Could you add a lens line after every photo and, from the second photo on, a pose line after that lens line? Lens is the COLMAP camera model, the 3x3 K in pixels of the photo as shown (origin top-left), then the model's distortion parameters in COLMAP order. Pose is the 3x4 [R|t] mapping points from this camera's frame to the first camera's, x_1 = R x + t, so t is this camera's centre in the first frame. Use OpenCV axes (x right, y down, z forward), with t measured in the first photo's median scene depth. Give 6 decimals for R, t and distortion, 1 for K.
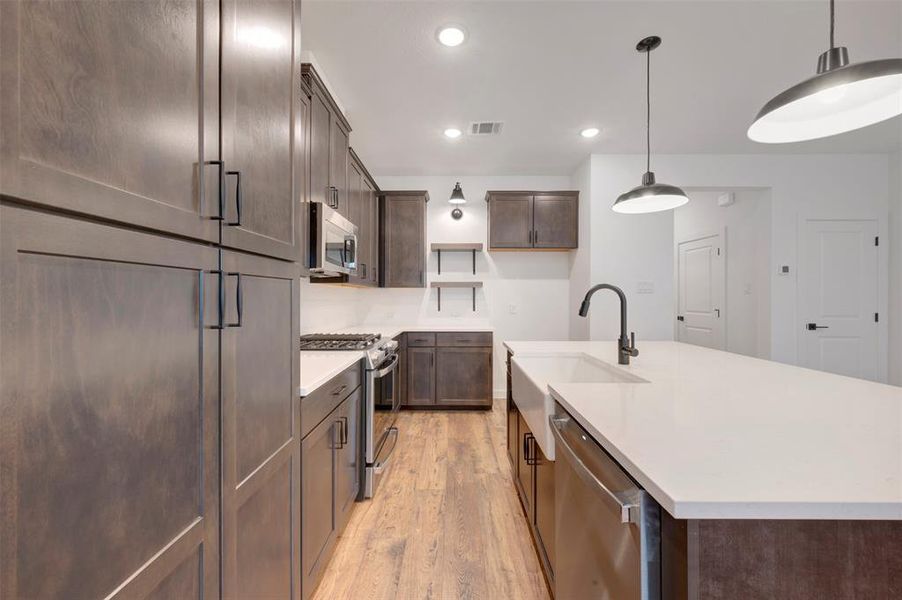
lens RADIAL K [[355.9, 0, 454.8], [0, 355.9, 298.0], [0, 0, 1]] dist [0.000497, -0.000121]
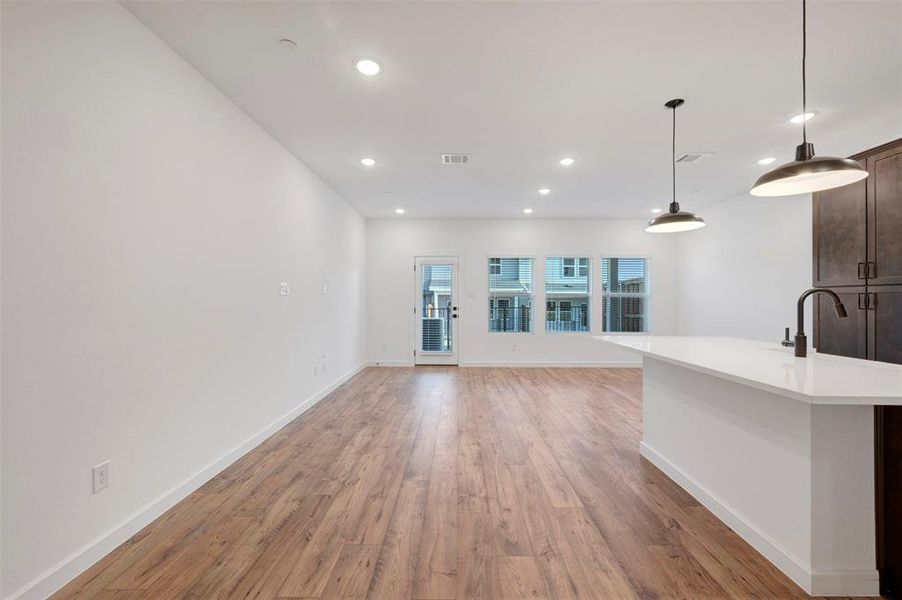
lens RADIAL K [[356.1, 0, 453.1], [0, 356.1, 299.2], [0, 0, 1]] dist [0.000712, 0.000054]
pose [[-0.999878, -0.001129, 0.015567, 0.737254], [-0.001170, 0.999996, -0.002598, -0.000094], [-0.015564, -0.002616, -0.999875, 1.012671]]
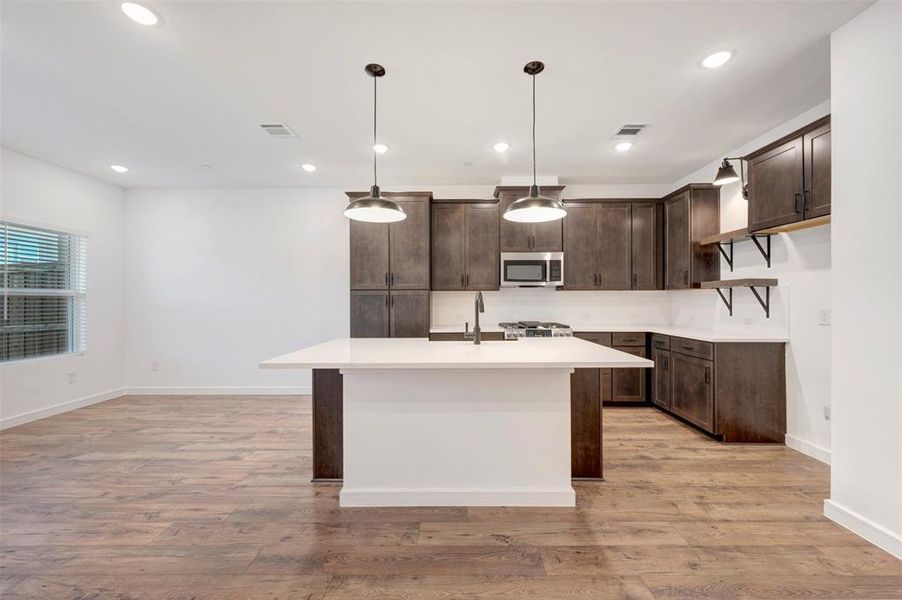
lens RADIAL K [[356.1, 0, 453.1], [0, 356.1, 299.2], [0, 0, 1]] dist [0.000712, 0.000054]
pose [[-0.008633, -0.004058, -0.999955, 0.913807], [0.002797, 0.999988, -0.004083, 0.000261], [0.999959, -0.002832, -0.008621, 0.424002]]
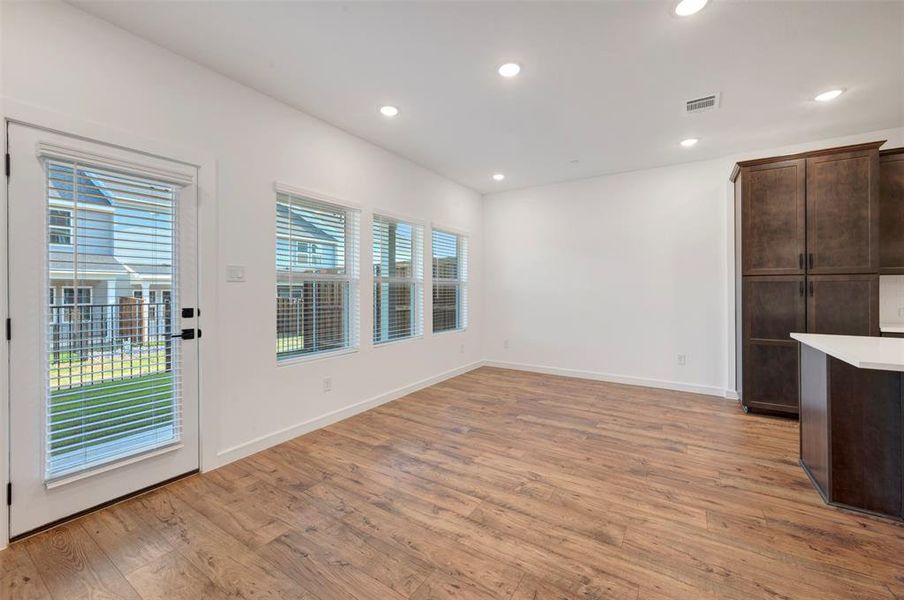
lens RADIAL K [[362.1, 0, 453.4], [0, 362.1, 288.5], [0, 0, 1]] dist [0.001330, 0.000271]
pose [[-0.538673, -0.000294, -0.842515, 1.037695], [0.000259, 1.000000, -0.000515, 0.000467], [0.842515, -0.000496, -0.538673, -0.019684]]
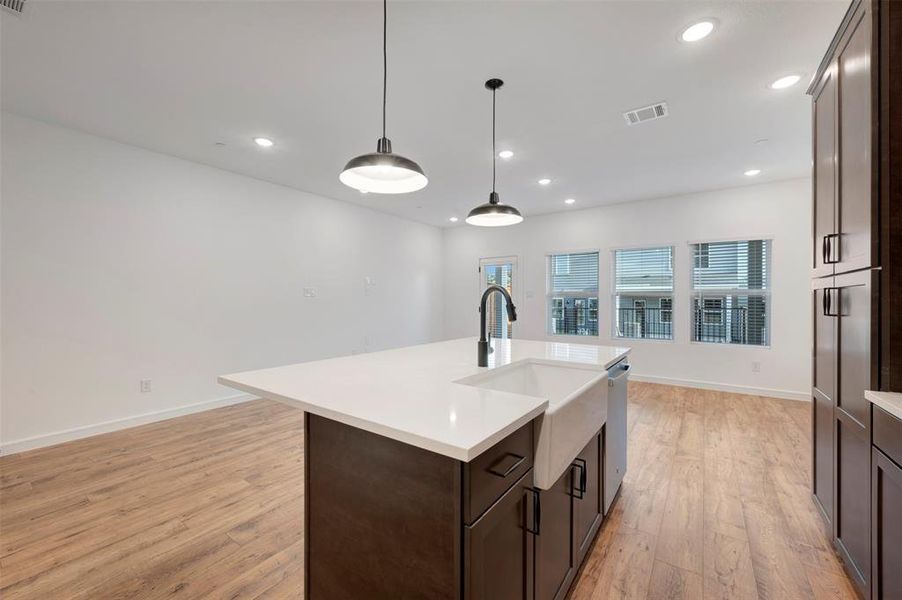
lens RADIAL K [[356.1, 0, 453.1], [0, 356.1, 299.2], [0, 0, 1]] dist [0.000712, 0.000054]
pose [[-0.816481, 0.000197, 0.577373, -0.016161], [-0.000496, 0.999999, -0.001042, -0.001148], [-0.577372, -0.001138, -0.816480, 0.864540]]
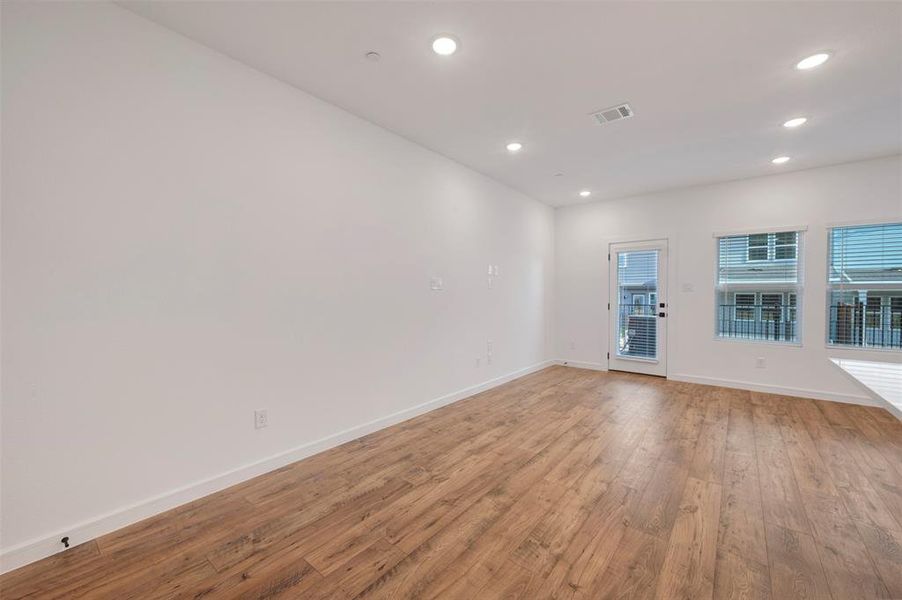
lens RADIAL K [[355.9, 0, 454.8], [0, 355.9, 298.0], [0, 0, 1]] dist [0.000497, -0.000121]
pose [[-0.779741, -0.009004, 0.626037, 0.517208], [-0.002706, 0.999936, 0.011011, 0.000317], [-0.626096, 0.006891, -0.779715, 0.845327]]
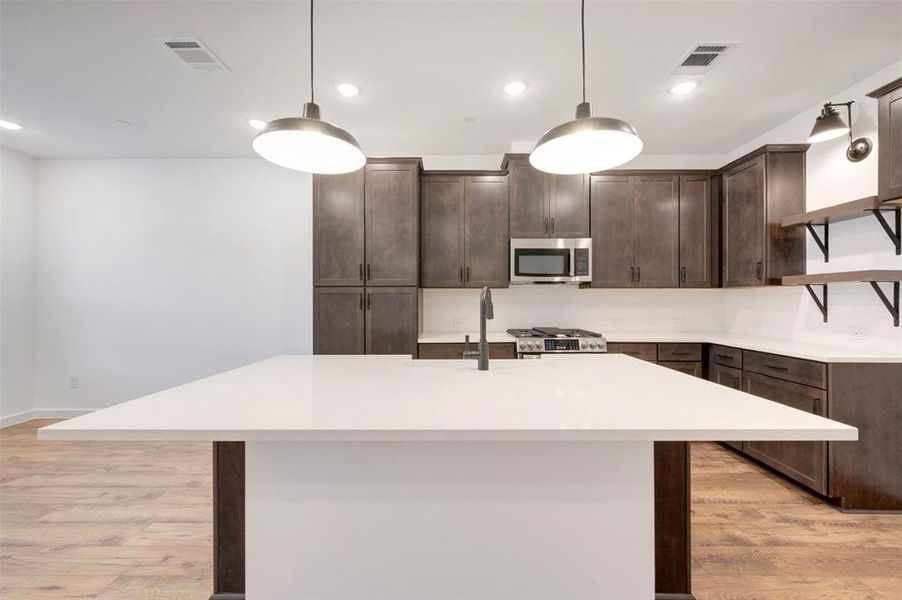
lens RADIAL K [[356.1, 0, 453.1], [0, 356.1, 299.2], [0, 0, 1]] dist [0.000712, 0.000054]
pose [[-0.006336, -0.004869, -0.999968, 0.659636], [0.000525, 0.999988, -0.004872, 0.000474], [0.999980, -0.000556, -0.006333, 0.429854]]
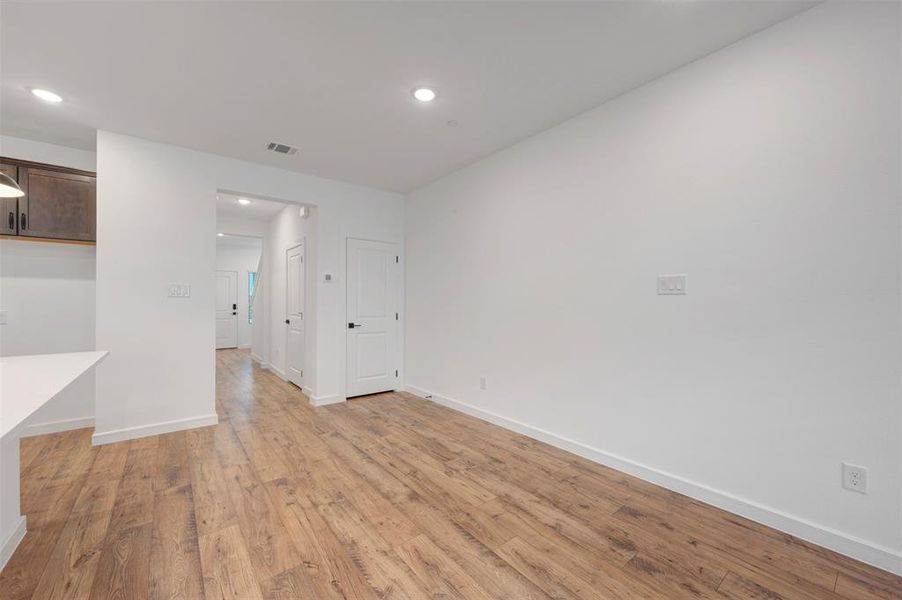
lens RADIAL K [[356.1, 0, 453.1], [0, 356.1, 299.2], [0, 0, 1]] dist [0.000712, 0.000054]
pose [[0.782332, 0.002317, 0.622857, 0.506075], [0.001489, 0.999983, -0.005591, -0.002028], [-0.622859, 0.005301, 0.782316, -0.167376]]
